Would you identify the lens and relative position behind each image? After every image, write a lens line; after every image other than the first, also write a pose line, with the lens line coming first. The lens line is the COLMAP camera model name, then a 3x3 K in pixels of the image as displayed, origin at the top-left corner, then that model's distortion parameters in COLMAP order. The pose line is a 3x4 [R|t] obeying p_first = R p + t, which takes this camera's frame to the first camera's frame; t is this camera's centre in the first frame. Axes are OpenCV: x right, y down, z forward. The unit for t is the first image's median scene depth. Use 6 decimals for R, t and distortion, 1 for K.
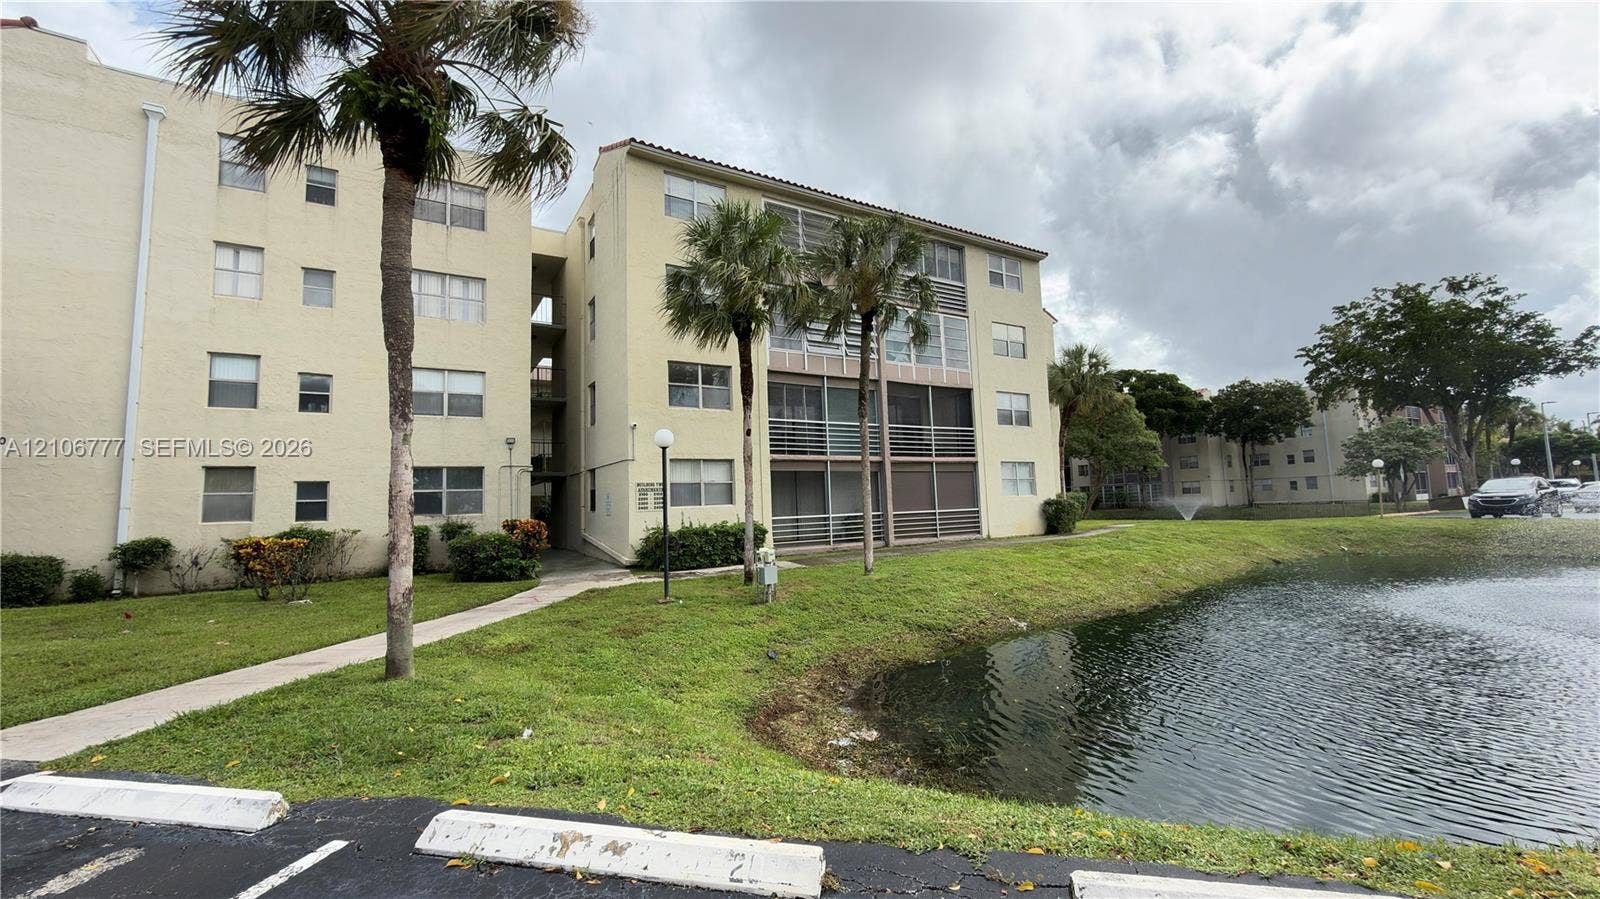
lens RADIAL K [[638.7, 0, 797.7], [0, 638.7, 447.8], [0, 0, 1]] dist [0.000462, 0.000053]
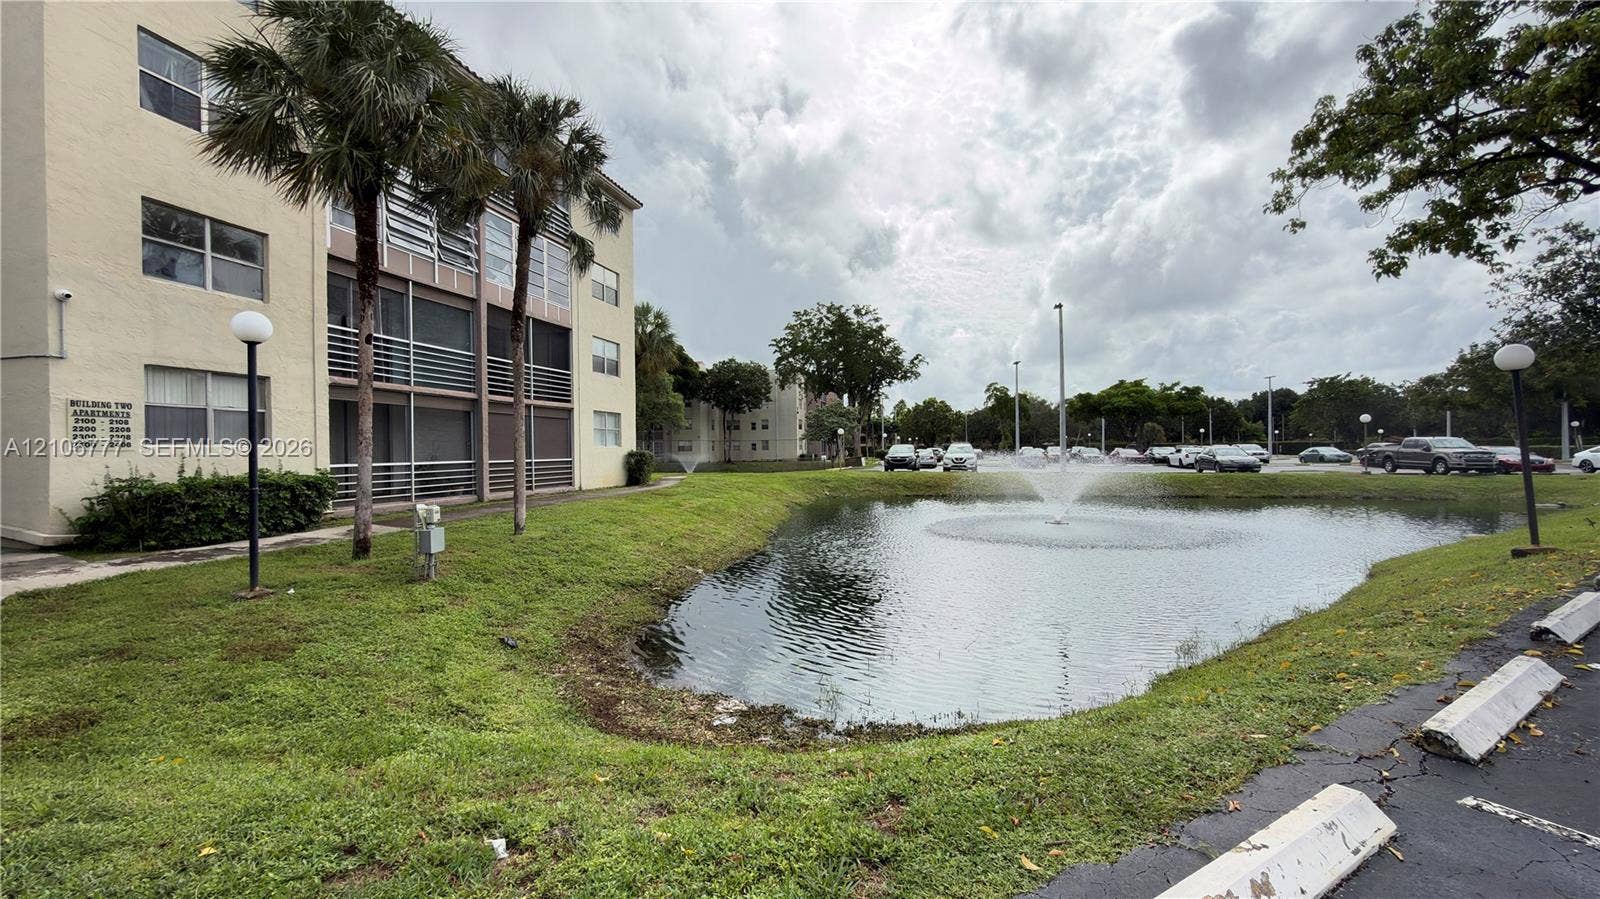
lens RADIAL K [[638.7, 0, 797.7], [0, 638.7, 447.8], [0, 0, 1]] dist [0.000462, 0.000053]
pose [[0.709536, 0.029838, 0.704037, -0.138818], [-0.078582, 0.996222, 0.036974, 0.018660], [-0.700274, -0.081559, 0.709200, 0.107341]]
